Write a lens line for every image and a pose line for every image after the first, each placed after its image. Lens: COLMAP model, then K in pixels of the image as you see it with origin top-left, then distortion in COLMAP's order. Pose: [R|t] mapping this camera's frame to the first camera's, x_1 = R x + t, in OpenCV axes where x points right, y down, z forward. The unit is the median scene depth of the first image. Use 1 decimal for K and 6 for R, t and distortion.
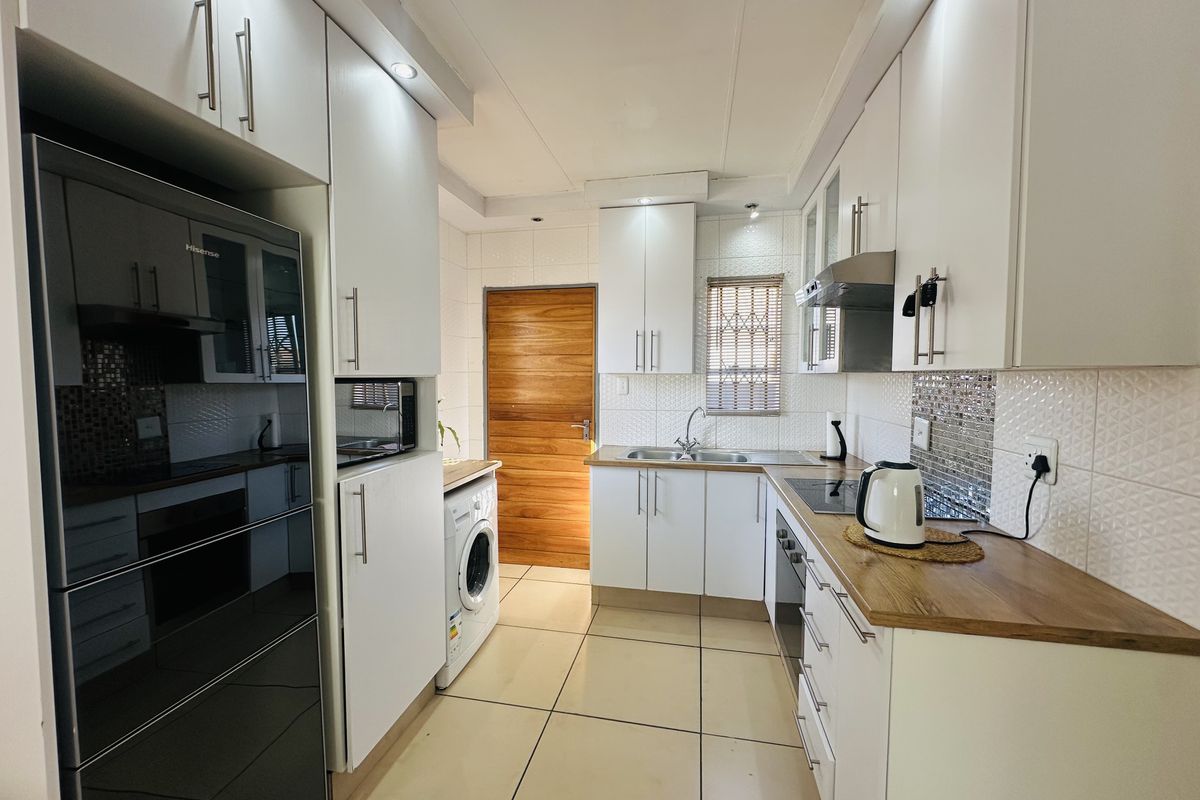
lens RADIAL K [[478.1, 0, 603.0], [0, 478.1, 399.7], [0, 0, 1]] dist [-0.002694, 0.000048]
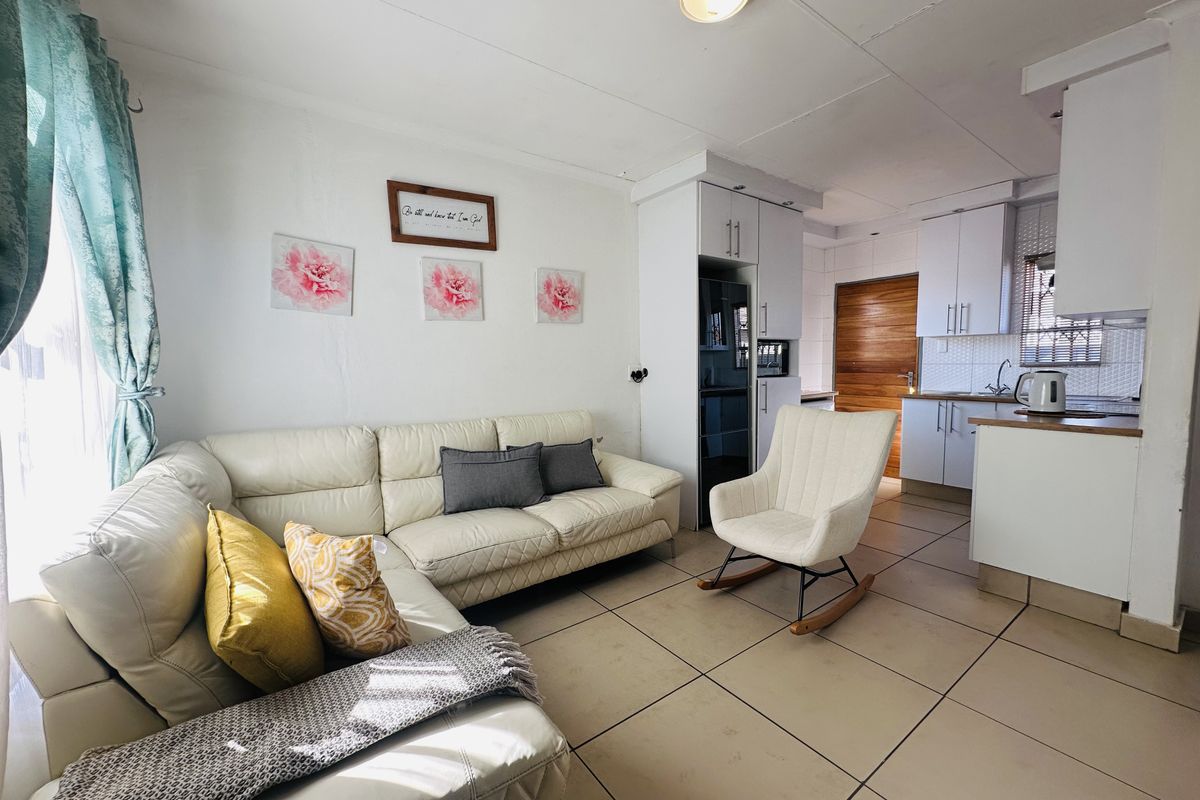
lens RADIAL K [[478.1, 0, 603.0], [0, 478.1, 399.7], [0, 0, 1]] dist [-0.002694, 0.000048]
pose [[0.738952, 0.039265, -0.672613, 0.263814], [-0.015459, 0.999026, 0.041336, 0.087469], [0.673580, -0.020148, 0.738839, -0.683603]]
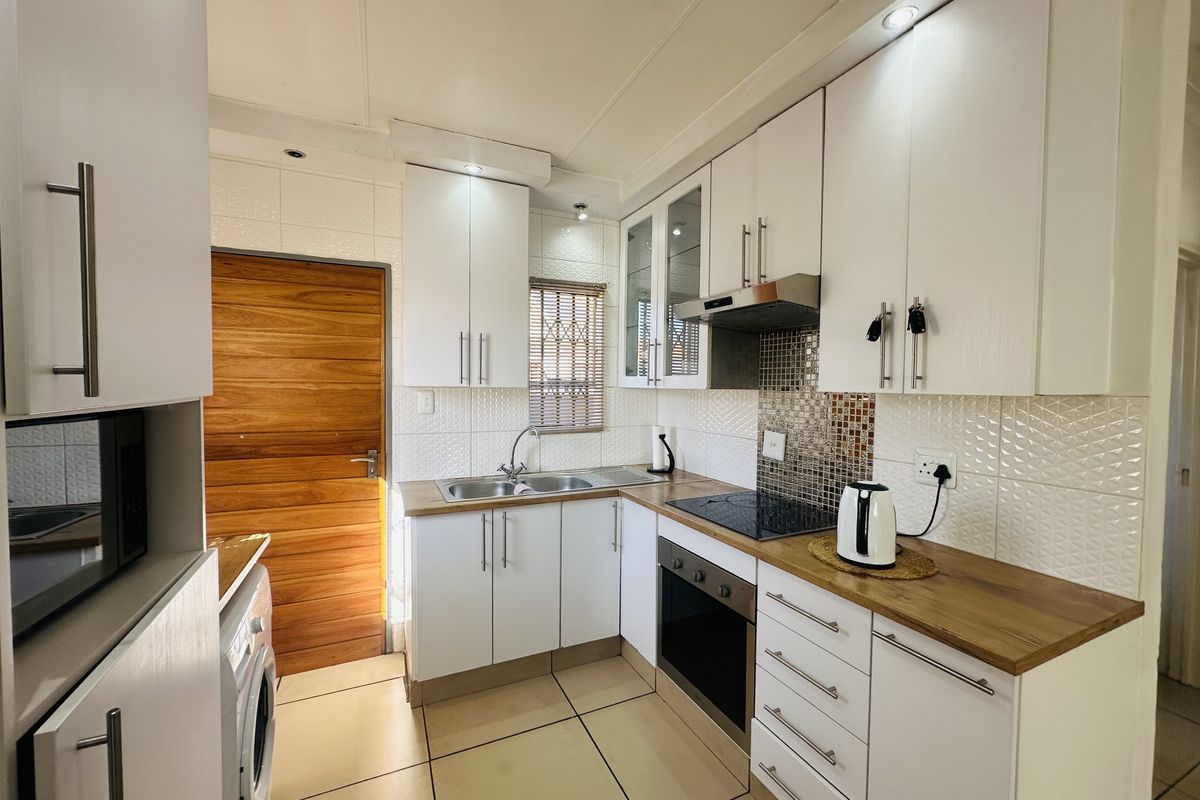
lens RADIAL K [[478.1, 0, 603.0], [0, 478.1, 399.7], [0, 0, 1]] dist [-0.002694, 0.000048]
pose [[0.805796, -0.012807, 0.592054, -0.198960], [0.021326, 0.999745, -0.007399, -0.023321], [-0.591809, 0.018588, 0.805864, 0.229935]]
